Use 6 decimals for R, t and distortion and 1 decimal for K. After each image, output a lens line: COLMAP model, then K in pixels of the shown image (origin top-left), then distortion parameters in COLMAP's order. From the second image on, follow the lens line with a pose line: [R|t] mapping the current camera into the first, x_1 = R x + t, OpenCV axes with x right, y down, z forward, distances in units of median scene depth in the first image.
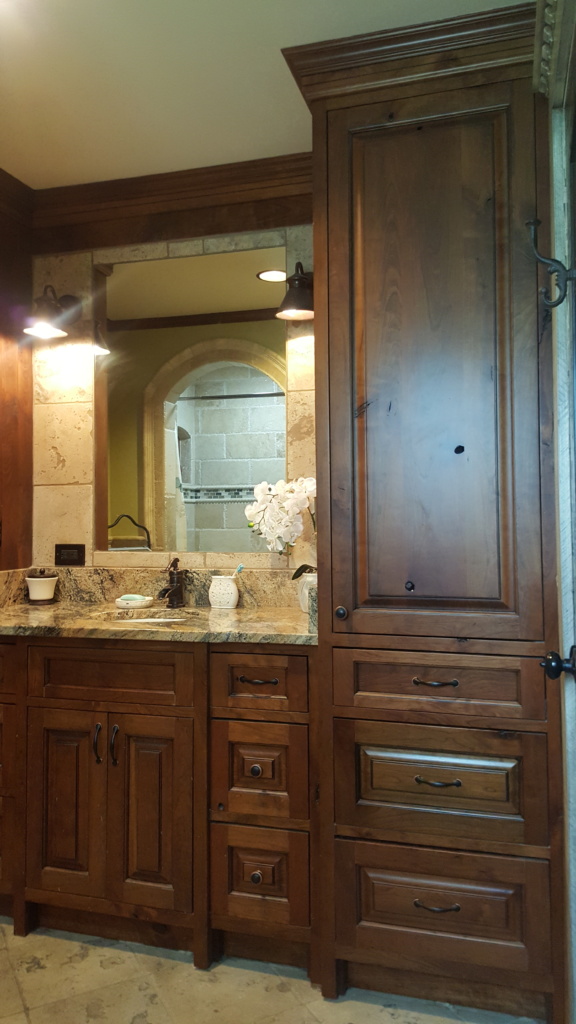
lens RADIAL K [[748.0, 0, 289.2], [0, 748.0, 493.7], [0, 0, 1]] dist [0.159996, -0.241603]
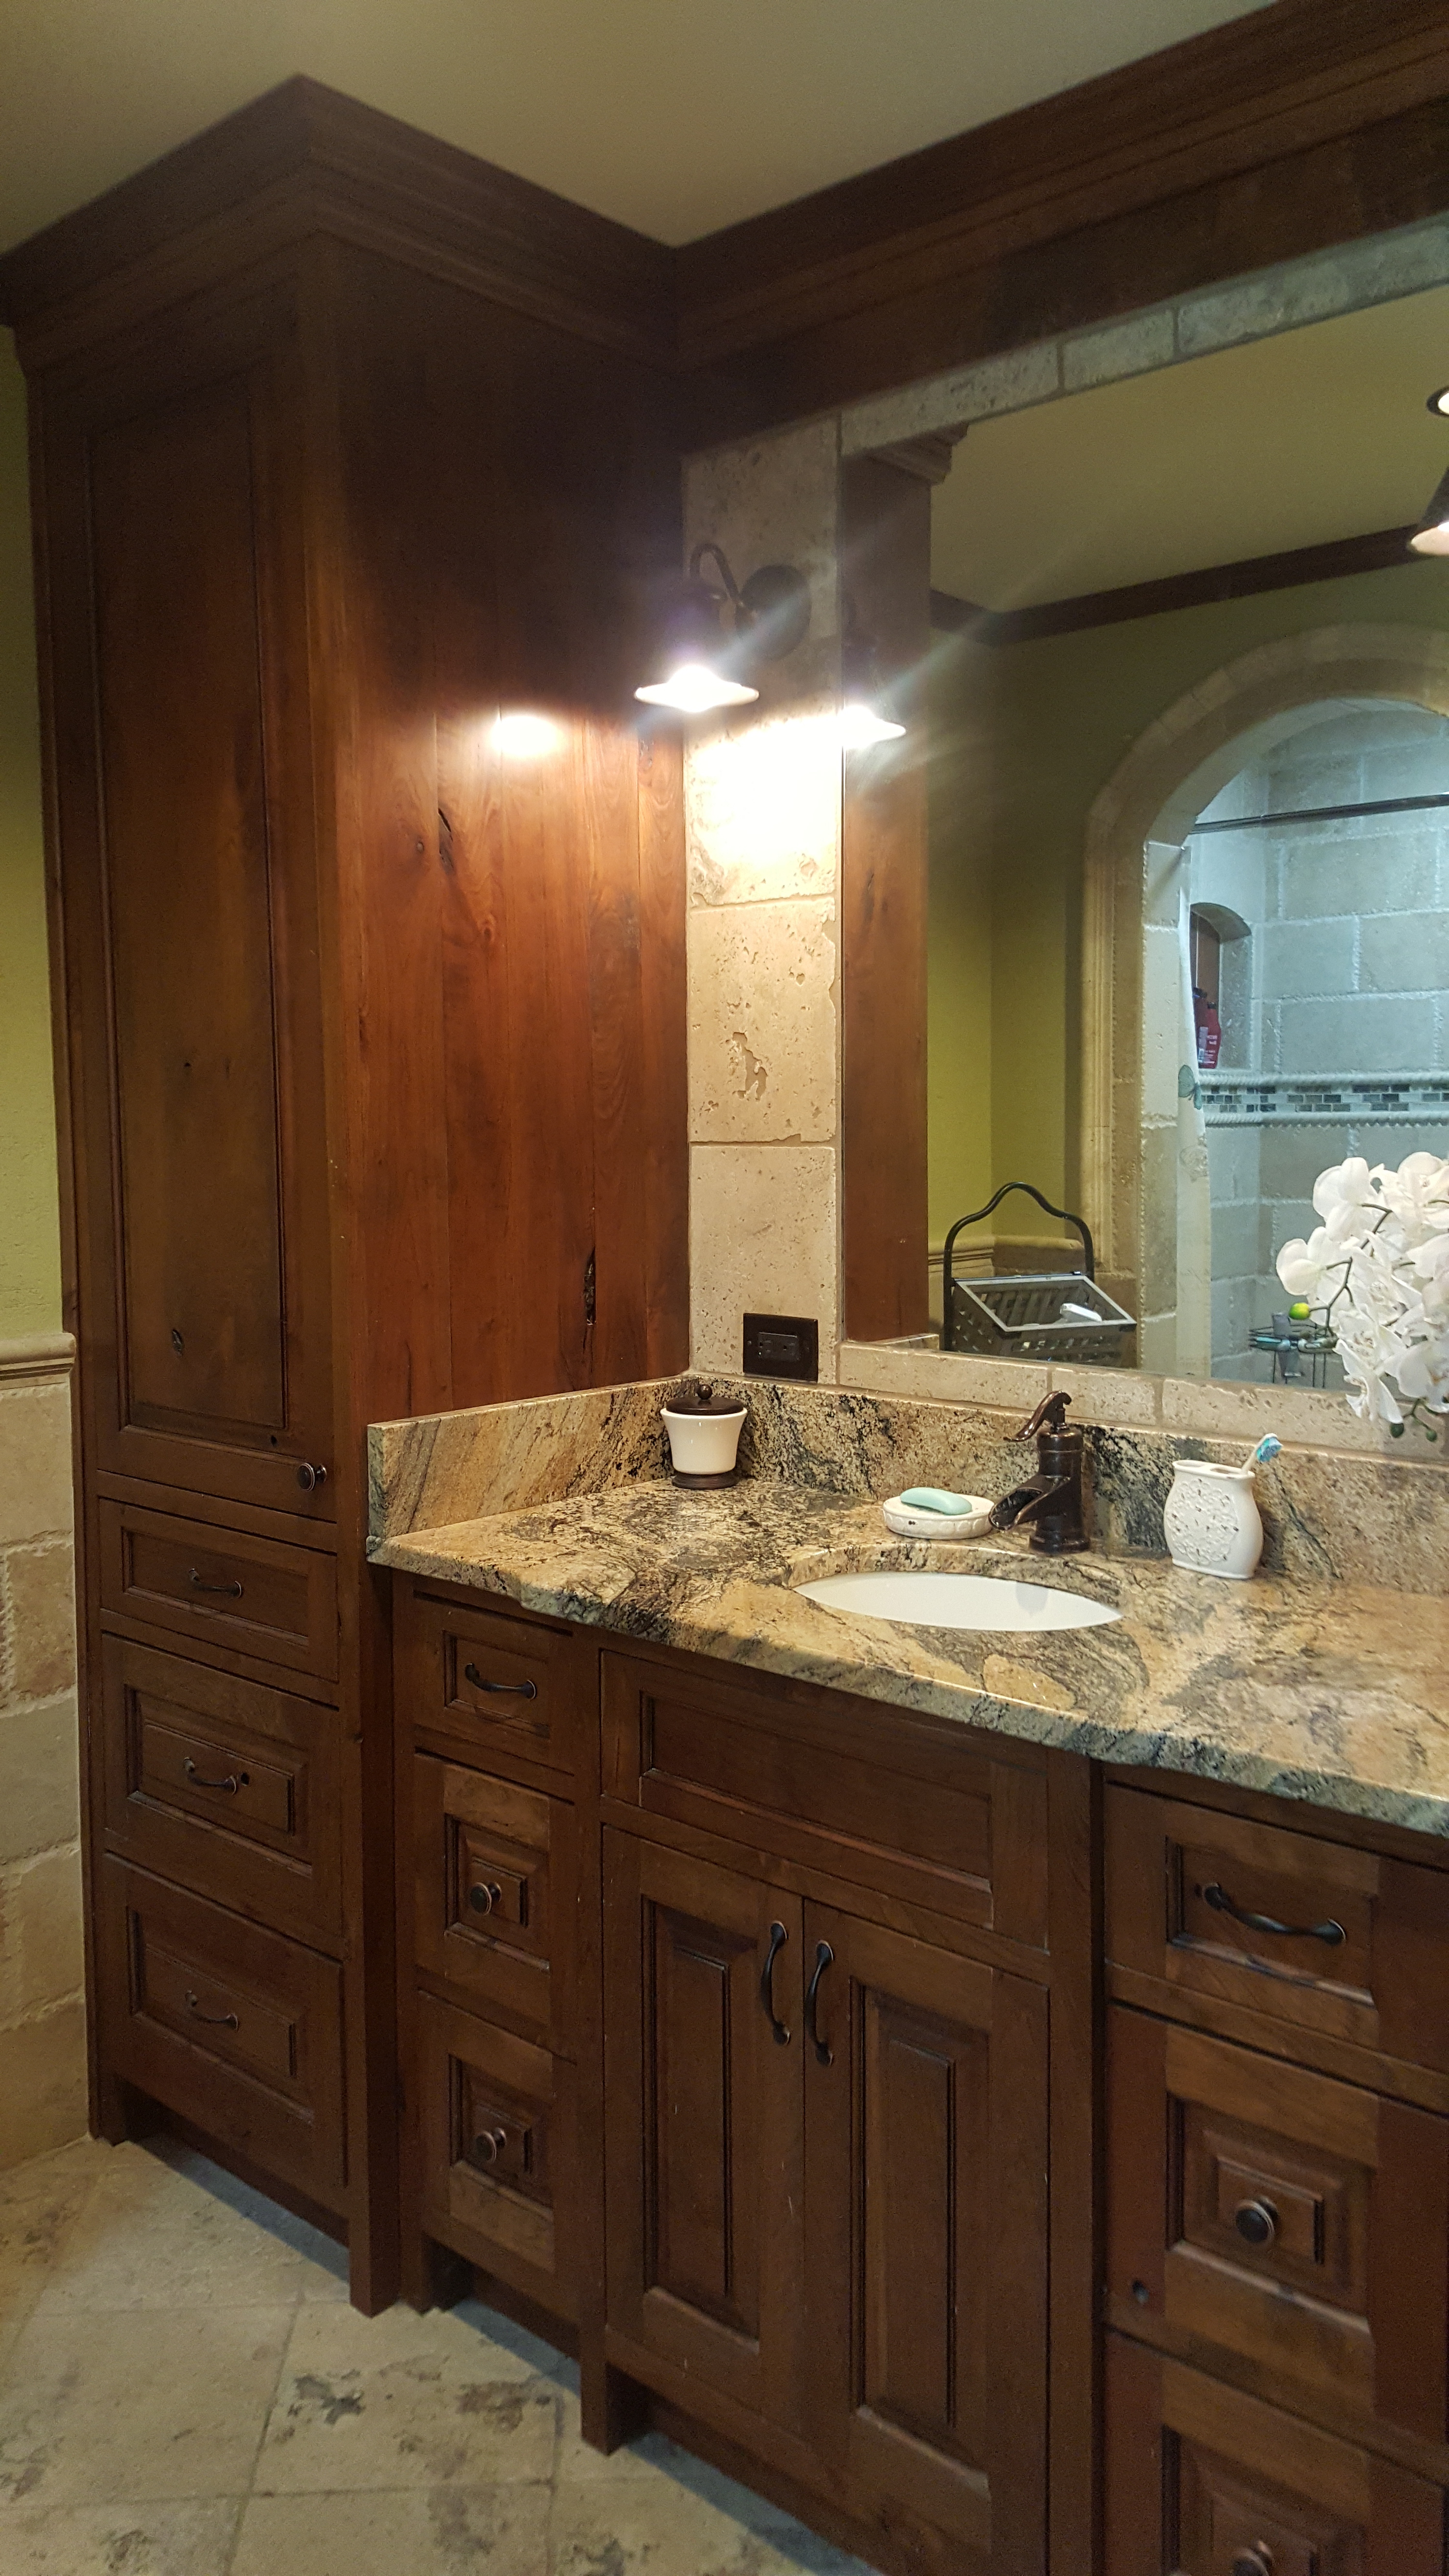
lens RADIAL K [[1881.6, 0, 727.6], [0, 1881.6, 1241.9], [0, 0, 1]] dist [0.159996, -0.241603]
pose [[0.904831, 0.030173, -0.424701, 0.055173], [0.014546, 0.994713, 0.101660, -0.057312], [0.425523, -0.098163, 0.899608, 0.230118]]
